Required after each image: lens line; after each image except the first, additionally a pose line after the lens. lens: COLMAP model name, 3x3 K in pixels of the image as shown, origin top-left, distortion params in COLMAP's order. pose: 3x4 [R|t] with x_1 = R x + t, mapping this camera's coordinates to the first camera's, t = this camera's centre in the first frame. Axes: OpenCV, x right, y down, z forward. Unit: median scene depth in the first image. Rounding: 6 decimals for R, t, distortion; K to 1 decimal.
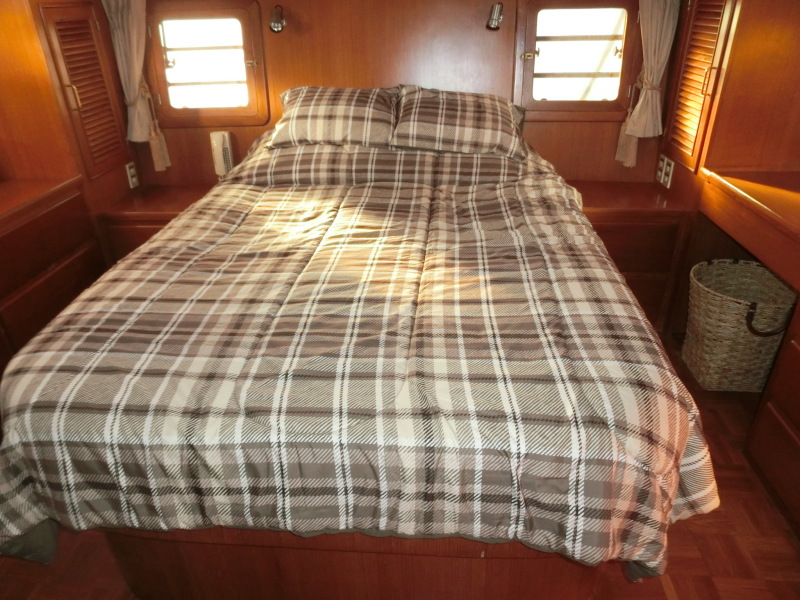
lens RADIAL K [[555.5, 0, 400.0], [0, 555.5, 300.0], [0, 0, 1]] dist [-0.047906, 0.029479]
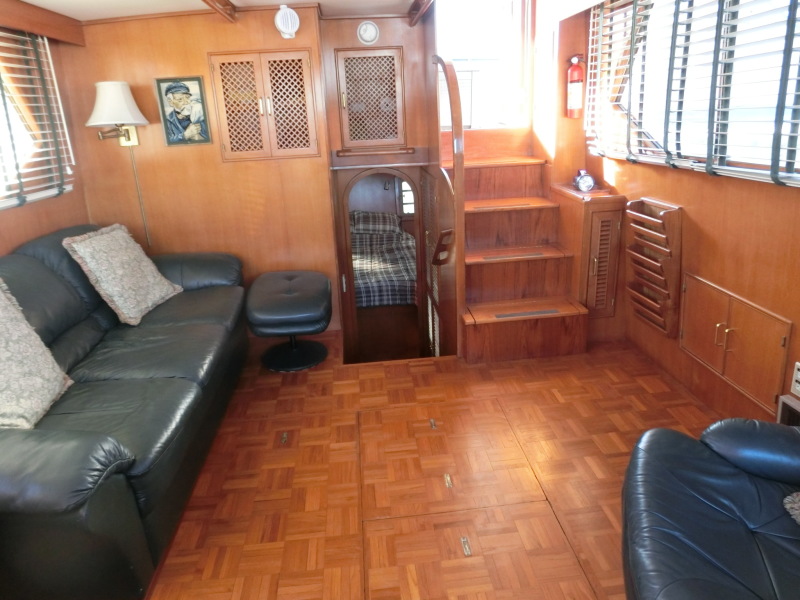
lens RADIAL K [[555.5, 0, 400.0], [0, 555.5, 300.0], [0, 0, 1]] dist [-0.047906, 0.029479]
pose [[0.986384, -0.080586, 0.143363, -0.236033], [0.103073, 0.982193, -0.157077, 0.564267], [-0.128152, 0.169715, 0.977125, -1.865645]]
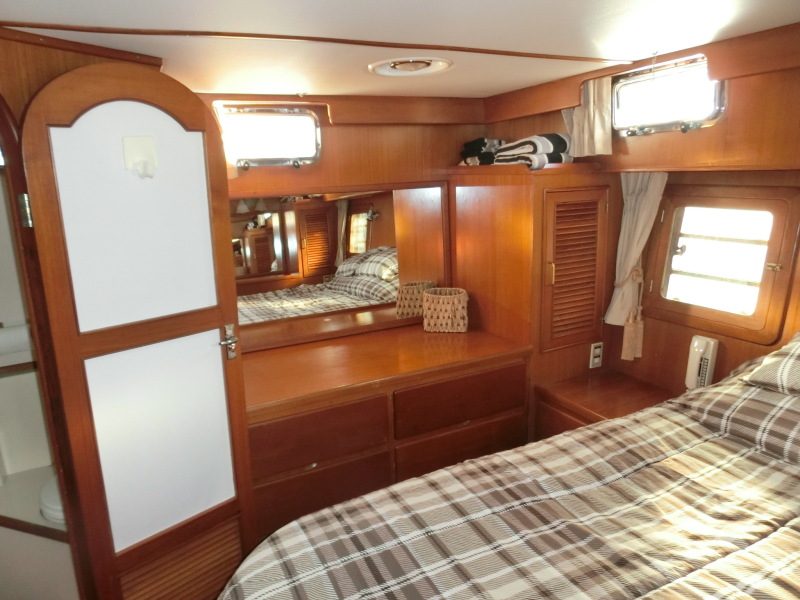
lens RADIAL K [[555.5, 0, 400.0], [0, 555.5, 300.0], [0, 0, 1]] dist [-0.047906, 0.029479]
pose [[0.509406, 0.210504, -0.834382, 0.111125], [-0.393256, 0.919393, -0.008139, -0.198444], [0.765412, 0.332272, 0.551126, 0.233292]]
